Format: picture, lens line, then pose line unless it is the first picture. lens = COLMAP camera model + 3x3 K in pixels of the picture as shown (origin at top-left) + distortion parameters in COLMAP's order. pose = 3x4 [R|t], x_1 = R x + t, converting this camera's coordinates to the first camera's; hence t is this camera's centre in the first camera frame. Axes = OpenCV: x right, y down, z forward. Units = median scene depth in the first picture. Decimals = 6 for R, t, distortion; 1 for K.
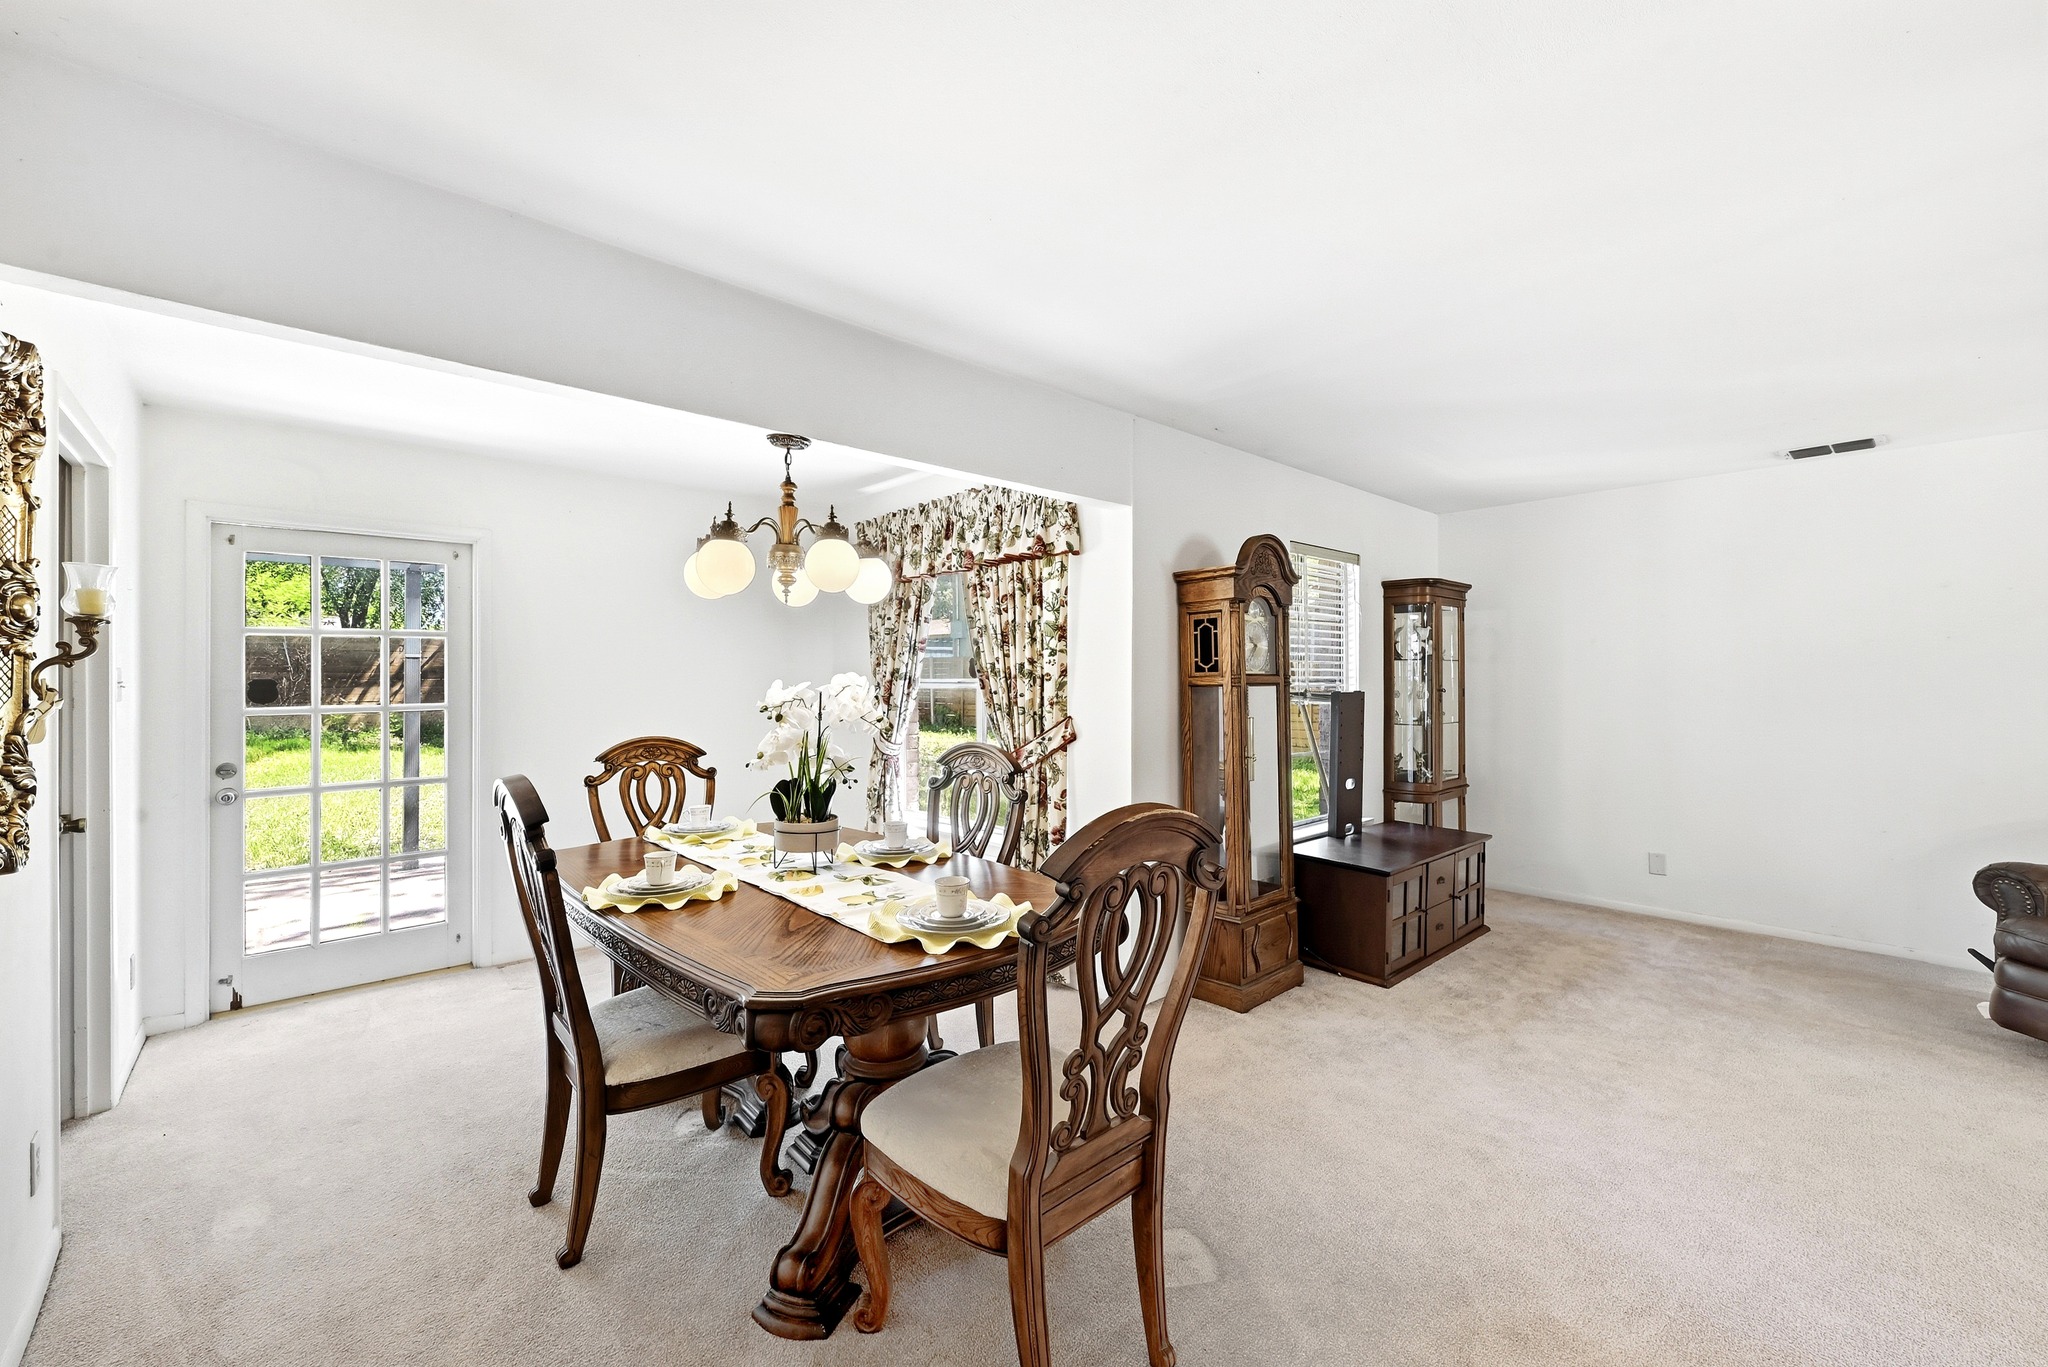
lens RADIAL K [[840.0, 0, 1030.3], [0, 840.0, 676.1], [0, 0, 1]] dist [-0.002335, -0.000139]
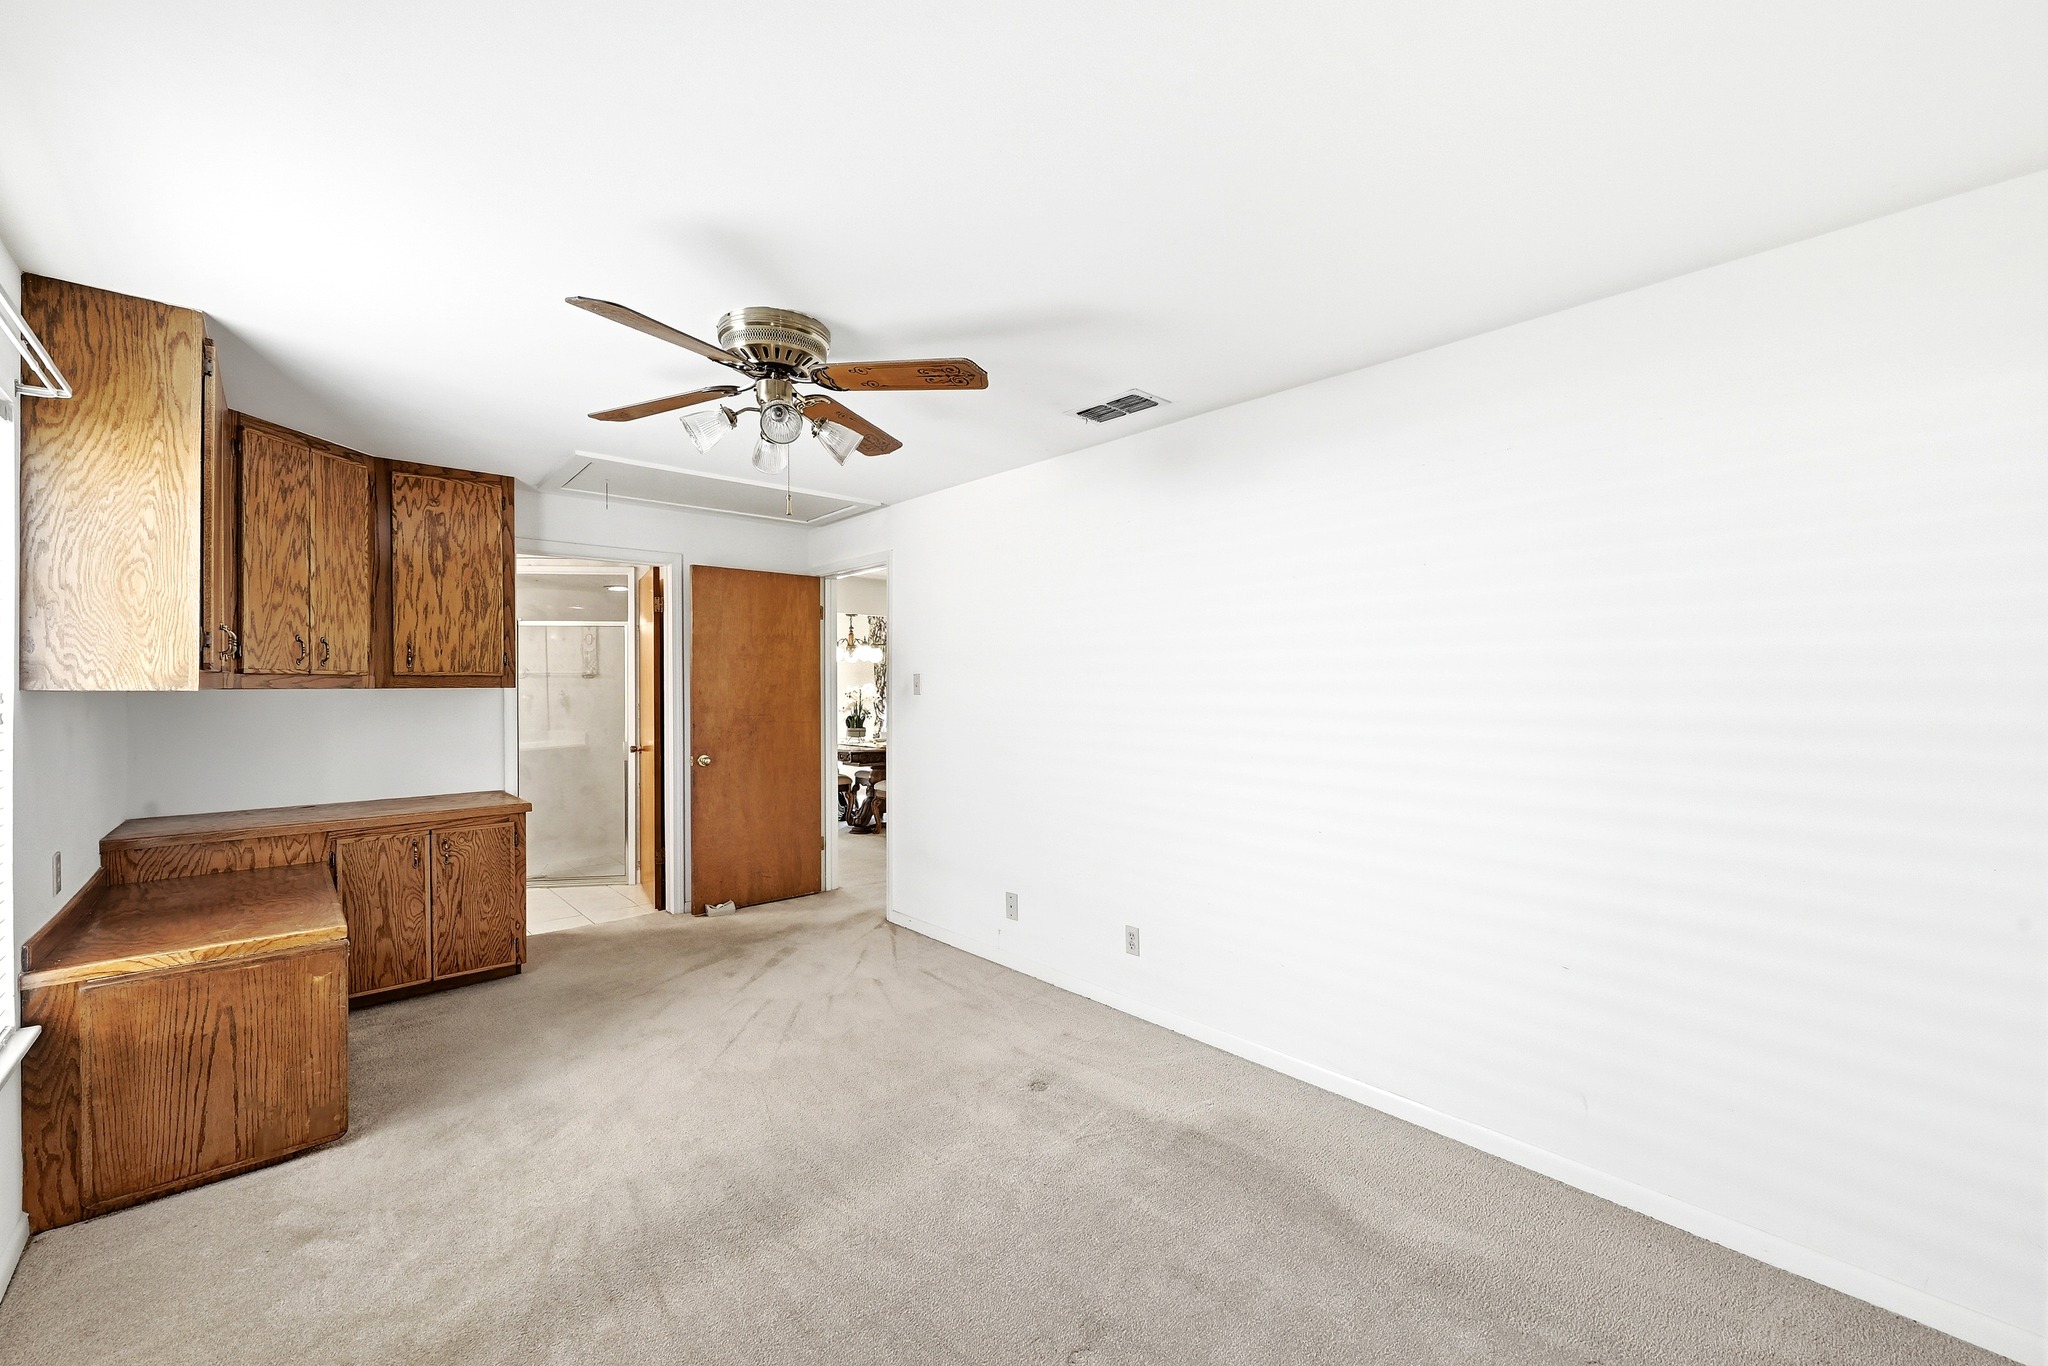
lens RADIAL K [[812.5, 0, 1025.9], [0, 812.5, 670.4], [0, 0, 1]] dist [-0.000464, -0.000010]
pose [[0.999997, -0.002589, 0.000516, 0.395864], [0.002600, 0.999727, -0.023240, 0.019105], [-0.000456, 0.023242, 0.999730, -2.172402]]
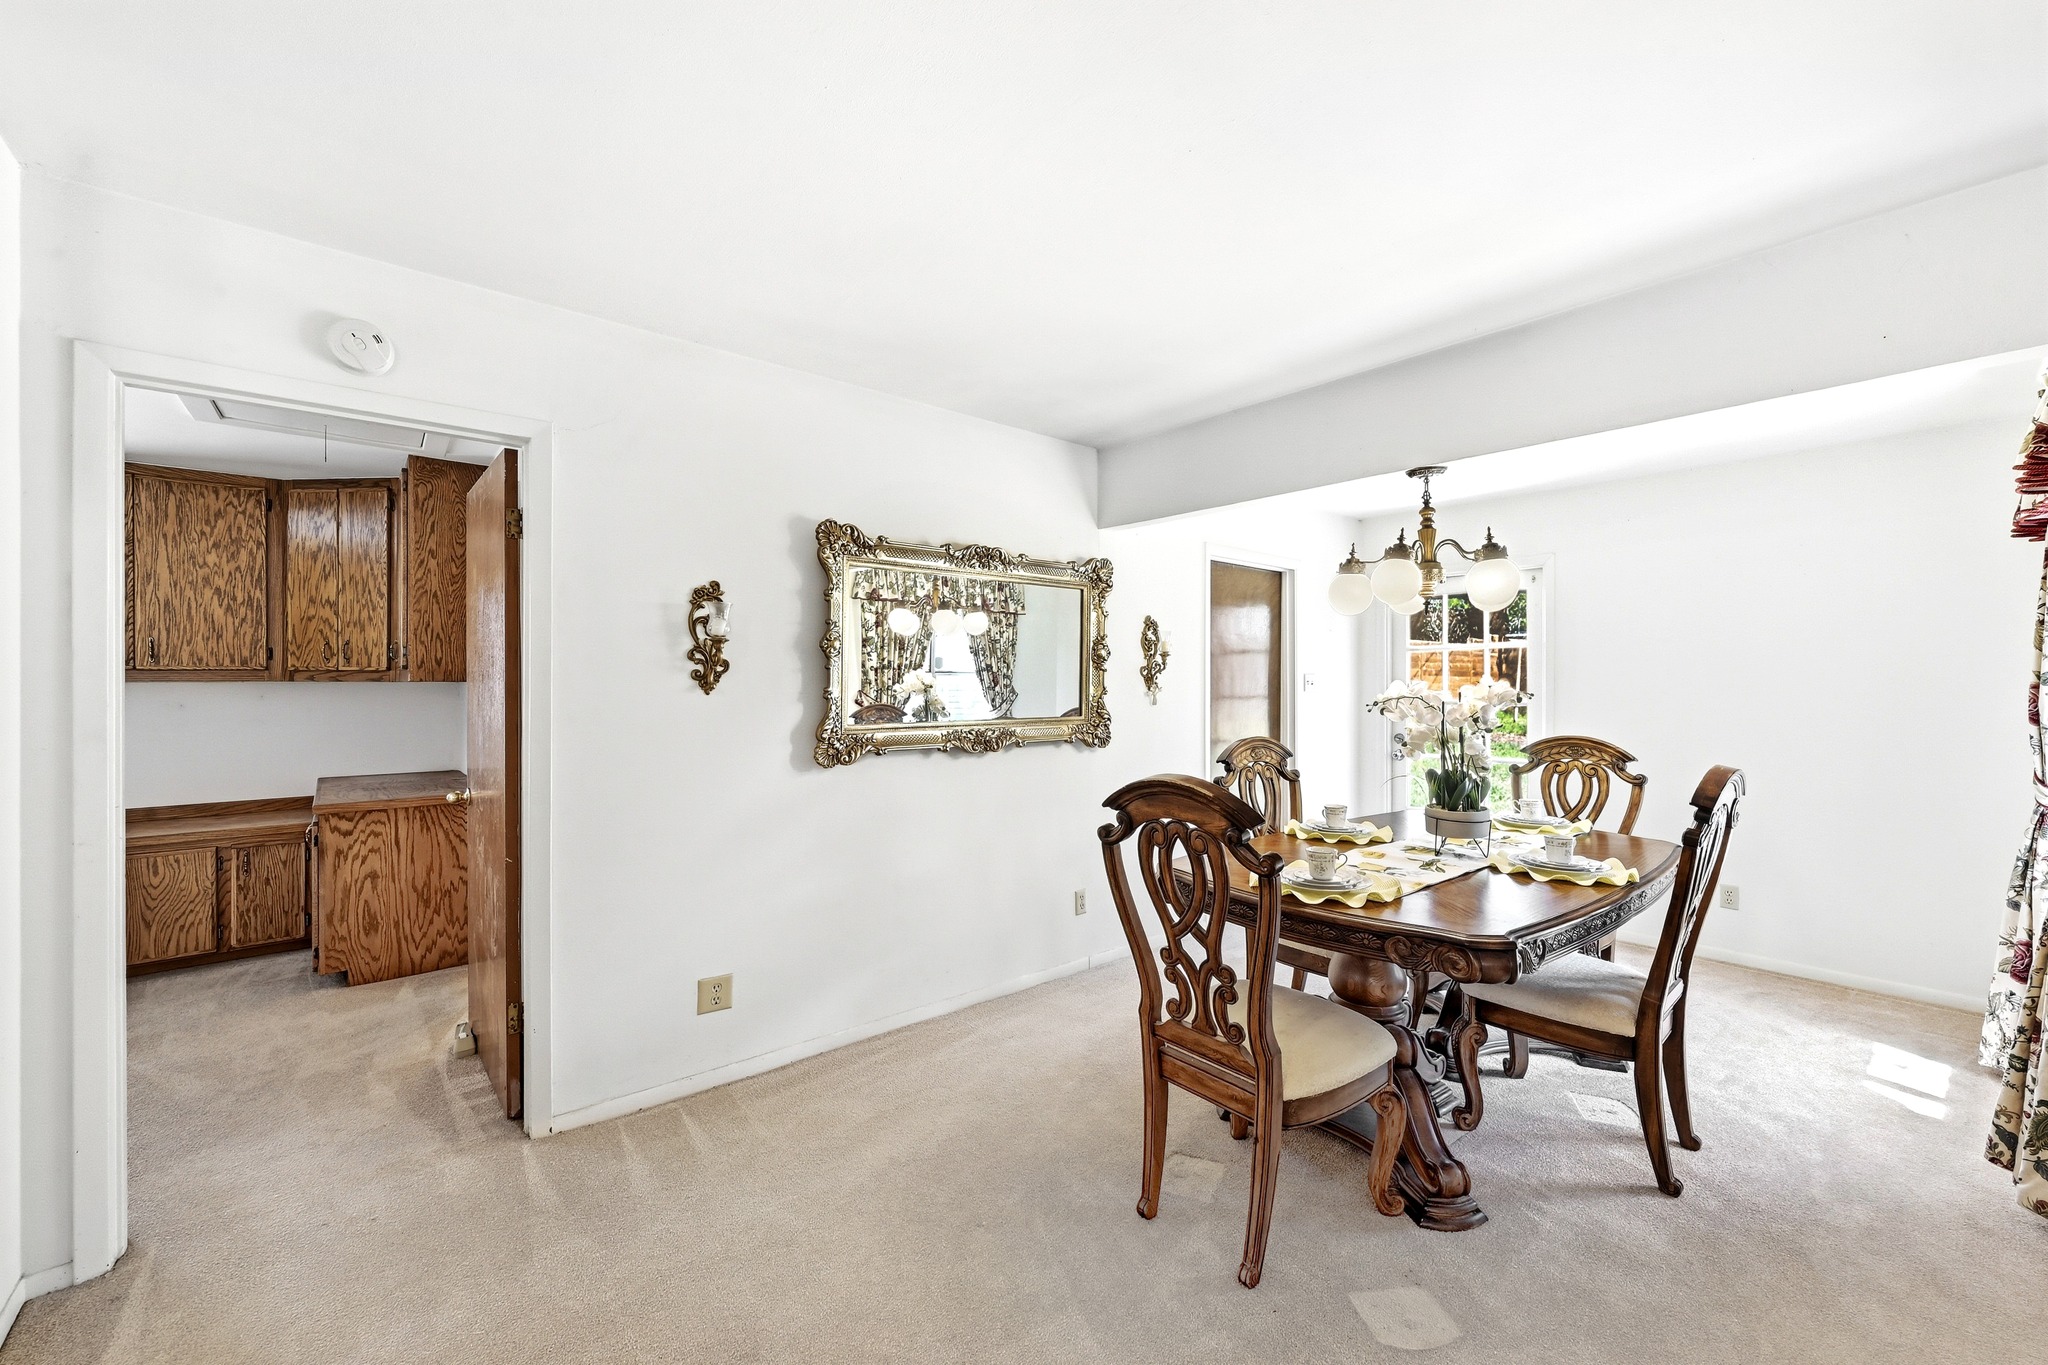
lens RADIAL K [[840.0, 0, 1030.3], [0, 840.0, 675.1], [0, 0, 1]] dist [-0.002335, -0.000139]
pose [[-0.048015, -0.005301, -0.998833, 0.836153], [-0.003900, 0.999979, -0.005120, 0.005162], [0.998839, 0.003649, -0.048035, 0.486260]]
